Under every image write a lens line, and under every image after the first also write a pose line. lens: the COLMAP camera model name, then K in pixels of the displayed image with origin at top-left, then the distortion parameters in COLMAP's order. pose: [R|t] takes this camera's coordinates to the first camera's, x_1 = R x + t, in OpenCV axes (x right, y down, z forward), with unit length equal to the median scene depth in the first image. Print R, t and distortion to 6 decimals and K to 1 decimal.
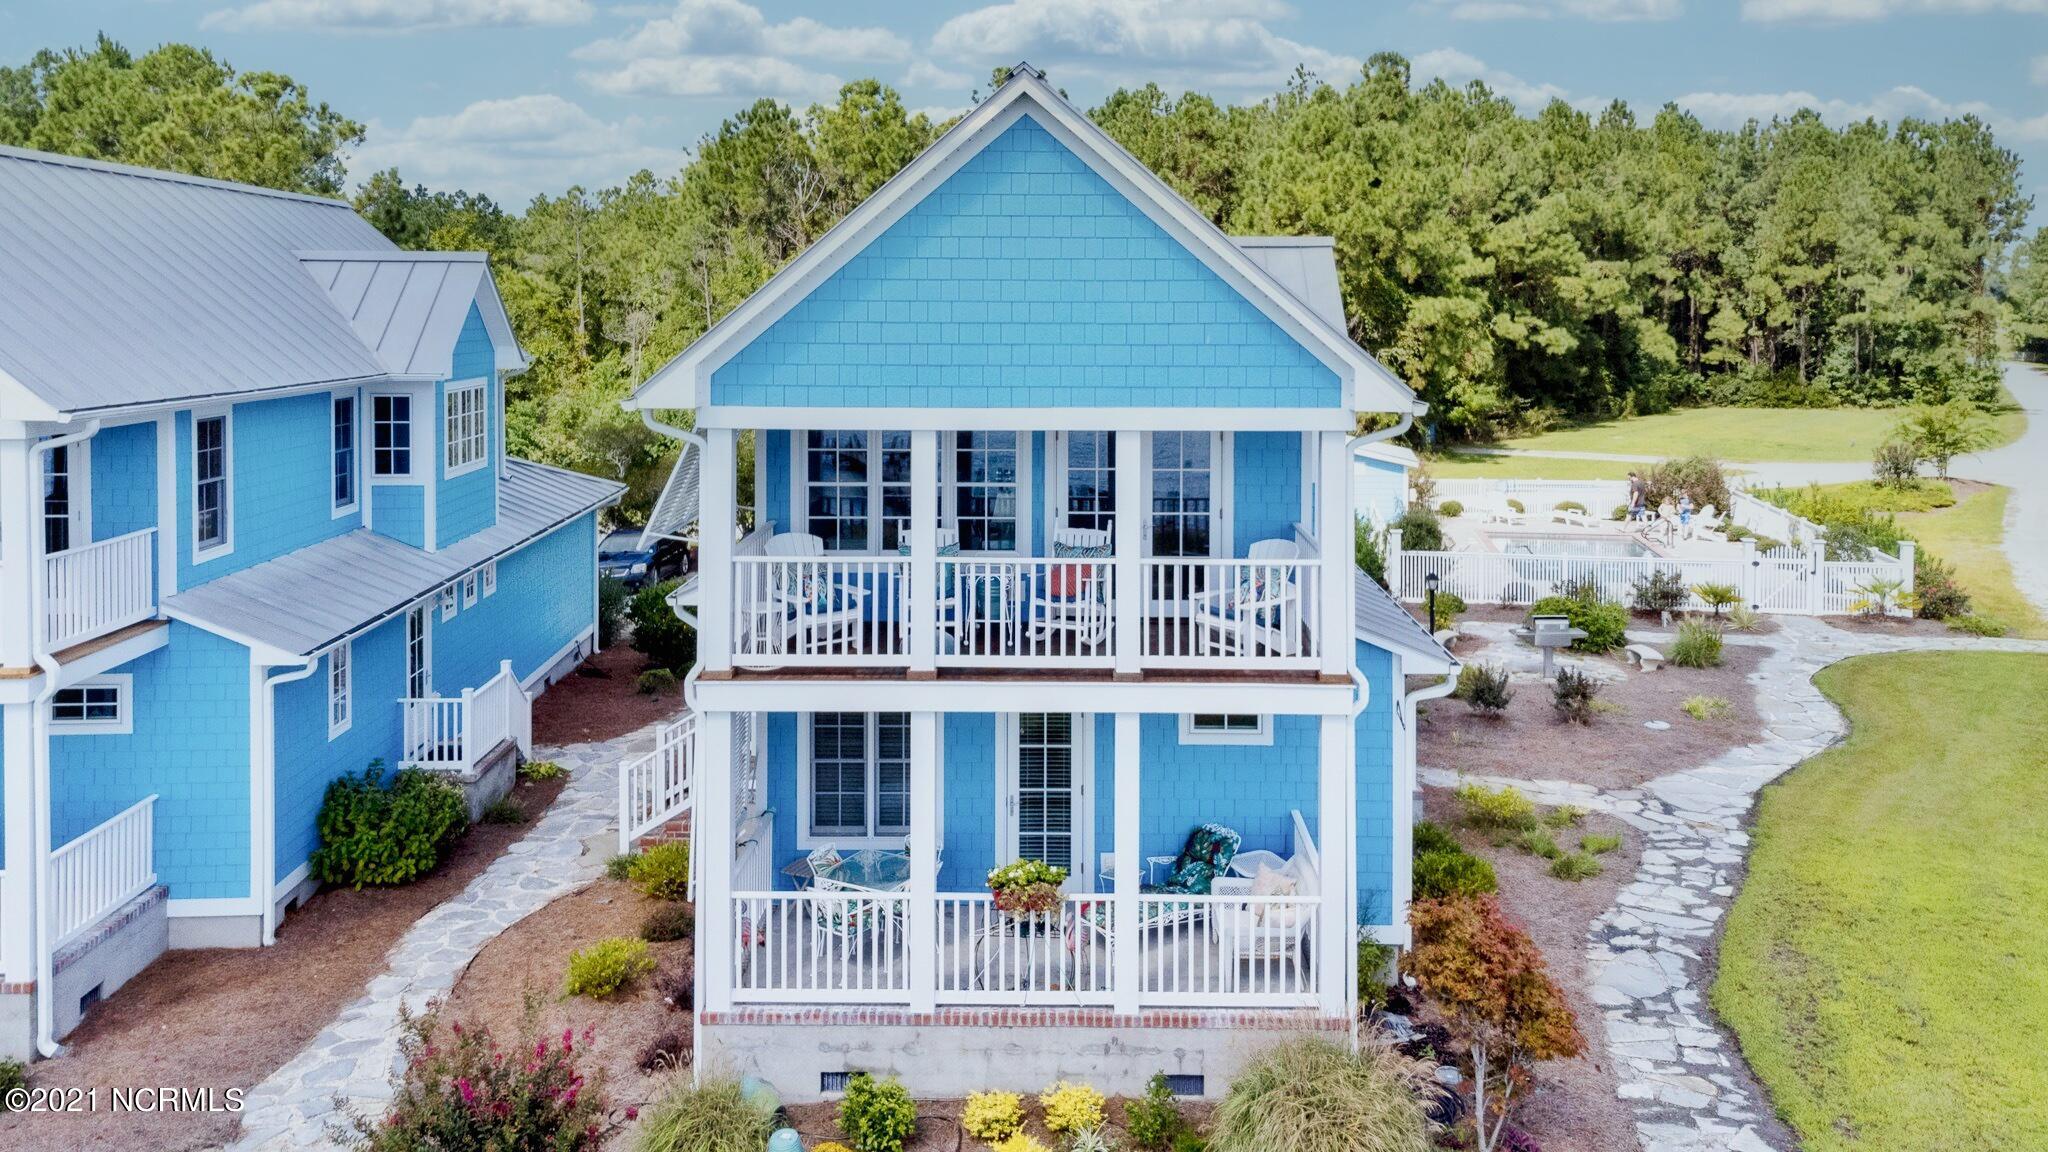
lens RADIAL K [[1554.0, 0, 1056.1], [0, 1554.0, 576.3], [0, 0, 1]] dist [0.015020, 0.010484]
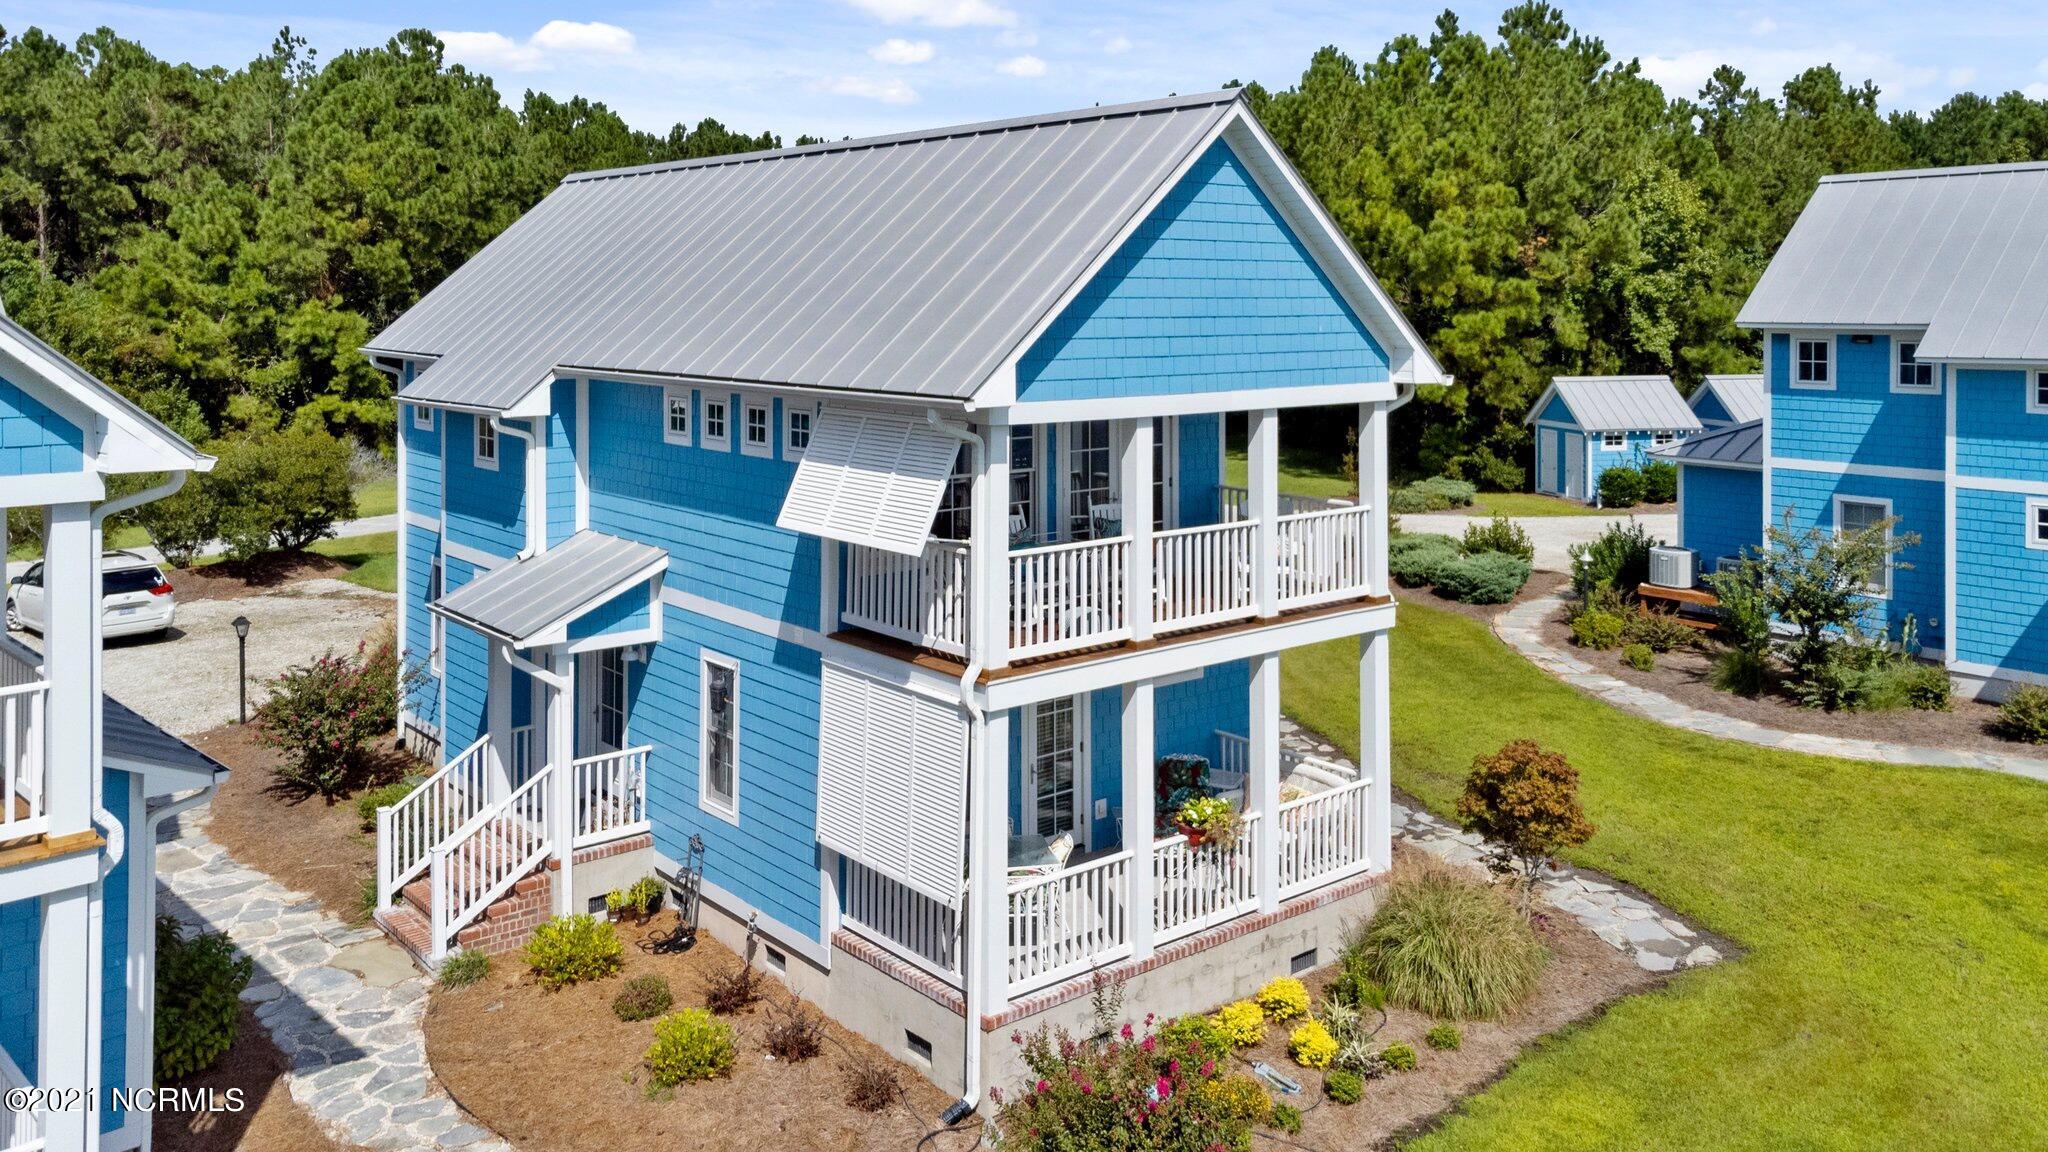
lens RADIAL K [[1554.0, 0, 1056.1], [0, 1554.0, 576.3], [0, 0, 1]] dist [0.015020, 0.010484]
pose [[0.754103, -0.114102, 0.646768, -0.546296], [0.110679, 0.992786, 0.046099, -0.026428], [-0.647363, 0.036821, 0.761292, 0.144964]]
